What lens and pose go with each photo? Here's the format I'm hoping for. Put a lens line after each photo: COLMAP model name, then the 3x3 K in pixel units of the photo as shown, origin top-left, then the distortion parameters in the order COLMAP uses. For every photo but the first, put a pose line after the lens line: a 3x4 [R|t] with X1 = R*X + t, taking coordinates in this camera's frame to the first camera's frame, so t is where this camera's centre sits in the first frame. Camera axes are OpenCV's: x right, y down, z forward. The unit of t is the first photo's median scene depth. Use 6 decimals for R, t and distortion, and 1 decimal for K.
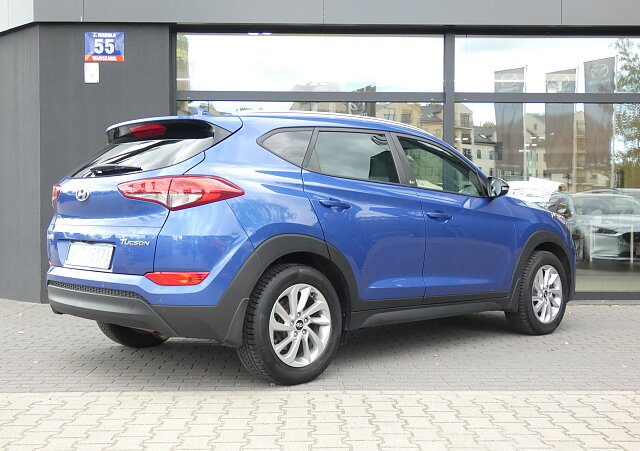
lens RADIAL K [[783.4, 0, 317.6], [0, 783.4, 222.8], [0, 0, 1]] dist [0.021451, 0.000000]
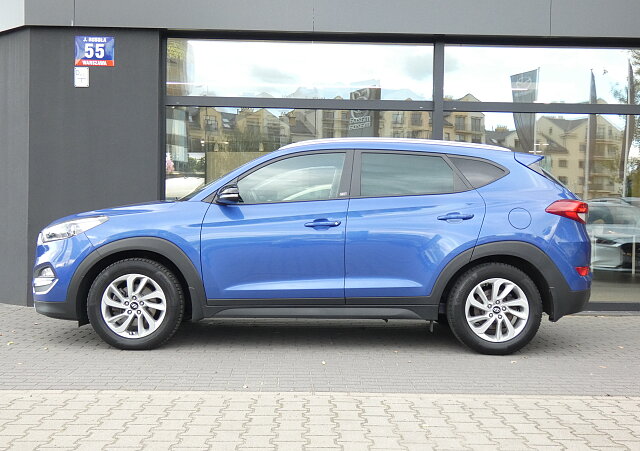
lens RADIAL K [[823.5, 0, 322.1], [0, 823.5, 224.3], [0, 0, 1]] dist [0.025741, 0.000000]
pose [[0.999908, 0.013426, -0.002152, 0.024182], [-0.013436, 0.999897, -0.004981, -0.001963], [0.002085, 0.005009, 0.999985, -0.052636]]
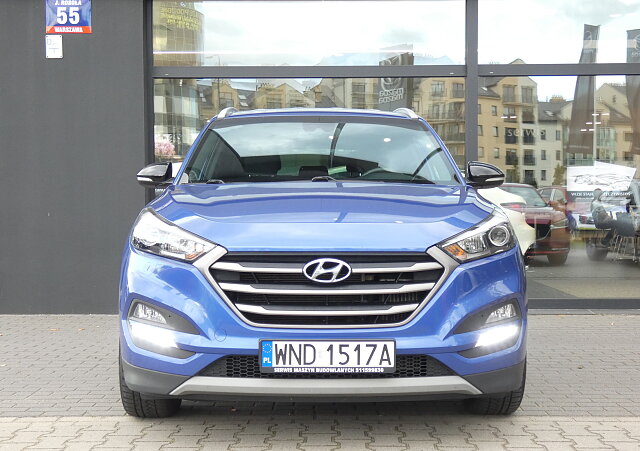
lens RADIAL K [[922.1, 0, 321.8], [0, 922.1, 229.4], [0, 0, 1]] dist [0.057671, 0.000000]
pose [[0.999181, -0.005842, -0.040029, 0.045154], [0.006370, 0.999894, 0.013071, -0.002300], [0.039949, -0.013315, 0.999113, -0.007468]]
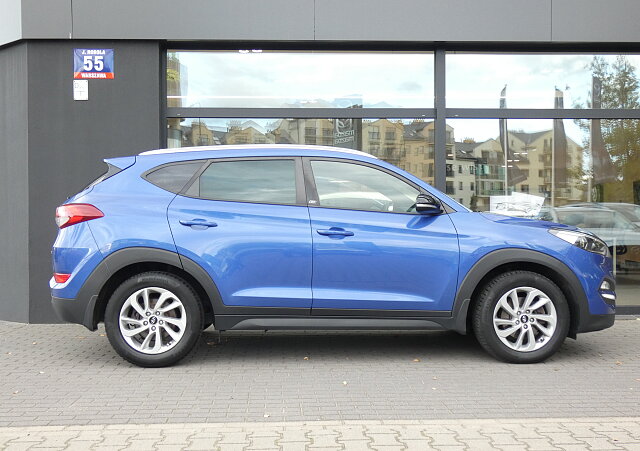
lens RADIAL K [[744.9, 0, 321.3], [0, 744.9, 227.2], [0, 0, 1]] dist [0.015095, 0.000000]
pose [[0.999757, -0.006783, 0.020952, -0.005090], [0.007024, 0.999910, -0.011414, -0.004966], [-0.020872, 0.011559, 0.999715, 0.054086]]
